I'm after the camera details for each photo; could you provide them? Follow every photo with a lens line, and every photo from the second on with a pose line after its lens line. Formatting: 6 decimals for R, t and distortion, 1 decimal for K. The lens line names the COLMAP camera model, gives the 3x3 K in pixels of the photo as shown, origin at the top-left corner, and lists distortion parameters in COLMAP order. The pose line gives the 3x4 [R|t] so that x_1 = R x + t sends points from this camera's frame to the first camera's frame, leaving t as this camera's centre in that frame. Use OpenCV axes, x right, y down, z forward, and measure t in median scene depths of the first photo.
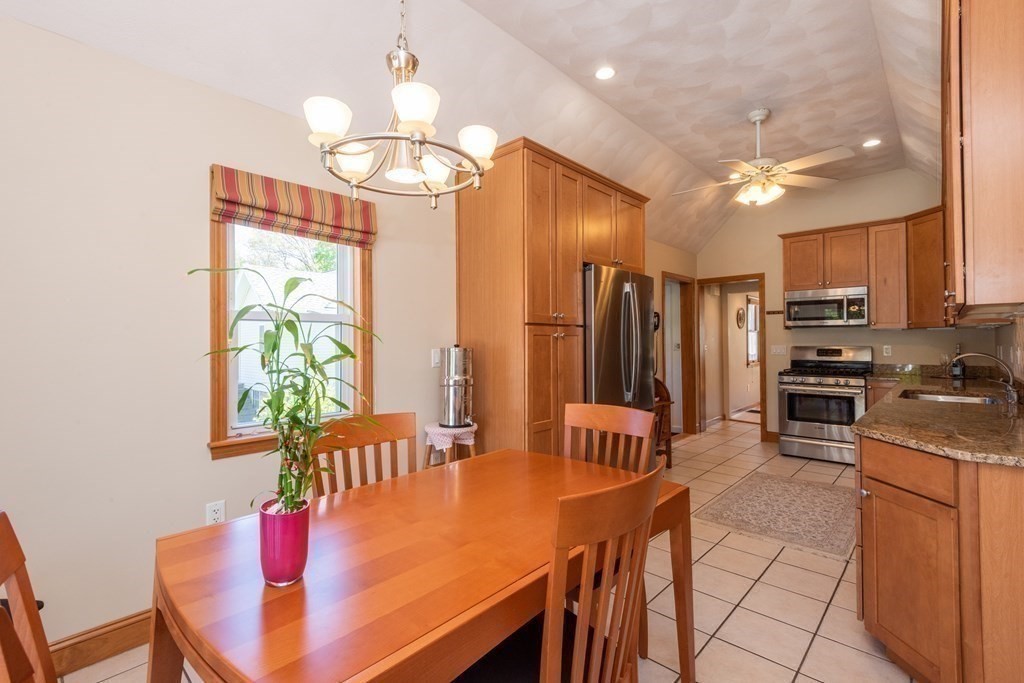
lens RADIAL K [[474.3, 0, 503.3], [0, 474.3, 333.9], [0, 0, 1]] dist [0.013893, -0.005819]
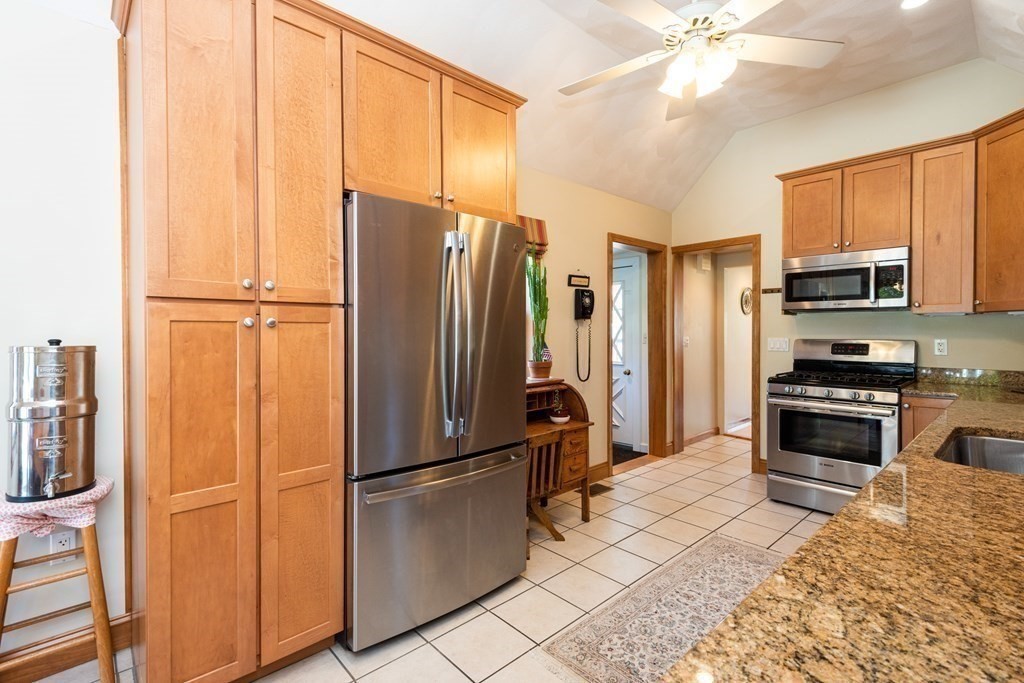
lens RADIAL K [[474.3, 0, 511.6], [0, 474.3, 334.2], [0, 0, 1]] dist [0.013893, -0.005819]
pose [[0.996884, 0.004296, -0.078759, 0.282671], [-0.002247, 0.999657, 0.026087, 0.001782], [0.078844, -0.025829, 0.996552, 0.317018]]
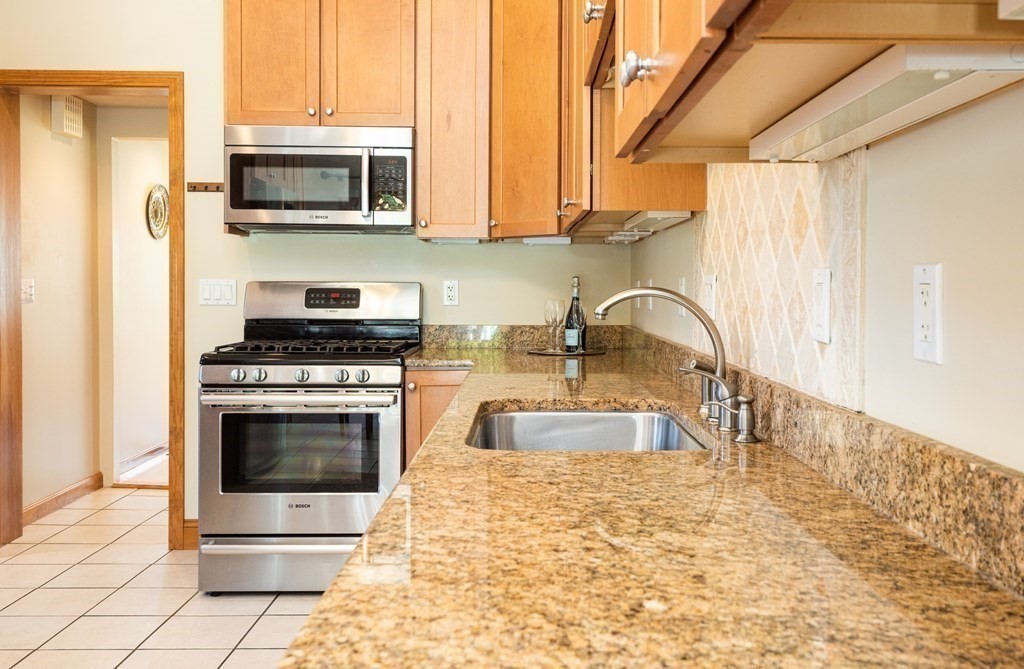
lens RADIAL K [[958.7, 0, 554.0], [0, 958.7, 306.5], [0, 0, 1]] dist [0.000731, 0.000000]
pose [[0.714274, -0.006224, 0.699838, 0.292537], [-0.021416, 0.999298, 0.030746, 0.020004], [-0.699538, -0.036949, 0.713639, 0.350665]]
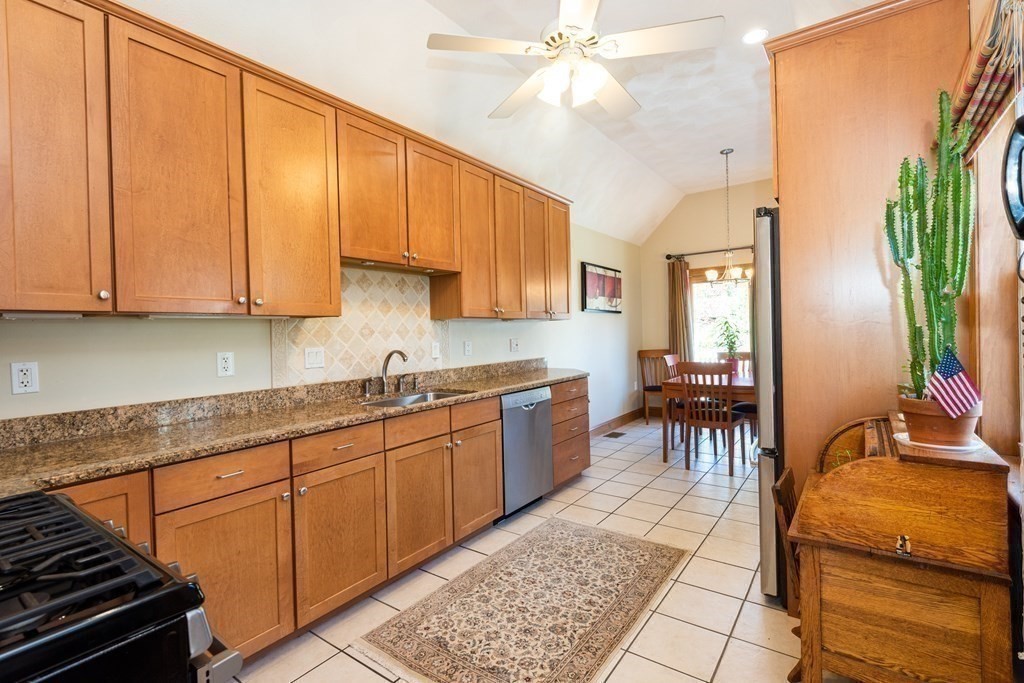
lens RADIAL K [[475.2, 0, 515.3], [0, 475.2, 338.3], [0, 0, 1]] dist [0.003748, -0.002011]
pose [[-0.990928, 0.033199, -0.130231, 0.538717], [0.033112, 0.999448, 0.002832, 0.015378], [0.130253, -0.001506, -0.991480, 1.221035]]
